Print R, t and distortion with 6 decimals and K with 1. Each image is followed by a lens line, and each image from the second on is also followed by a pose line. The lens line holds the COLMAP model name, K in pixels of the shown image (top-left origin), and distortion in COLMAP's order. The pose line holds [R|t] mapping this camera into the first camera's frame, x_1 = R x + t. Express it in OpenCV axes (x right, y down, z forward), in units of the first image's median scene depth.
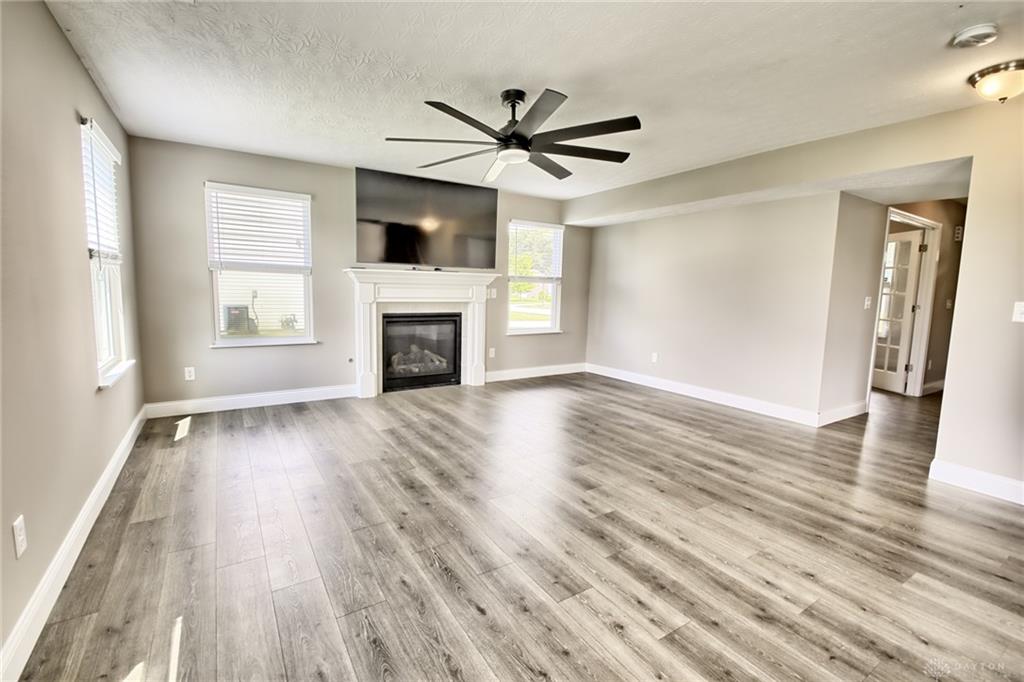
lens RADIAL K [[448.7, 0, 499.2], [0, 448.7, 337.6], [0, 0, 1]] dist [0.018871, -0.019649]
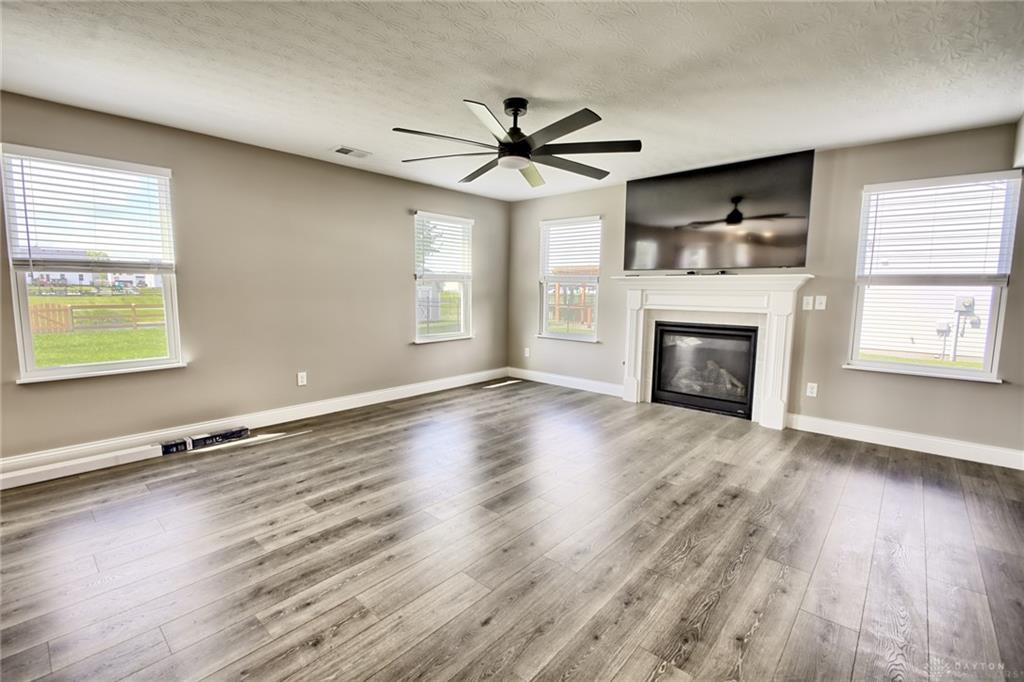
lens RADIAL K [[448.7, 0, 499.2], [0, 448.7, 337.6], [0, 0, 1]] dist [0.018871, -0.019649]
pose [[0.268026, 0.084813, -0.959671, 0.601246], [-0.111827, 0.992123, 0.056449, -0.035503], [0.956900, 0.092187, 0.275399, 0.418450]]
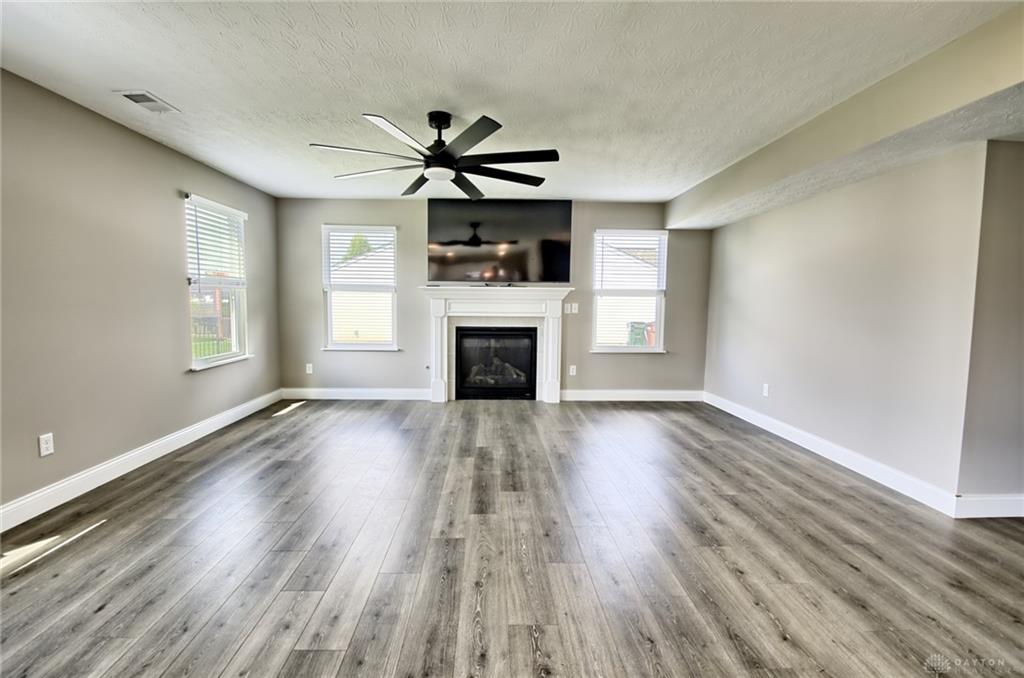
lens RADIAL K [[448.7, 0, 499.2], [0, 448.7, 335.6], [0, 0, 1]] dist [0.018871, -0.019649]
pose [[0.859442, 0.024465, -0.510648, 0.399382], [-0.047561, 0.998349, -0.032216, -0.001581], [0.509017, 0.051974, 0.859186, 0.114625]]
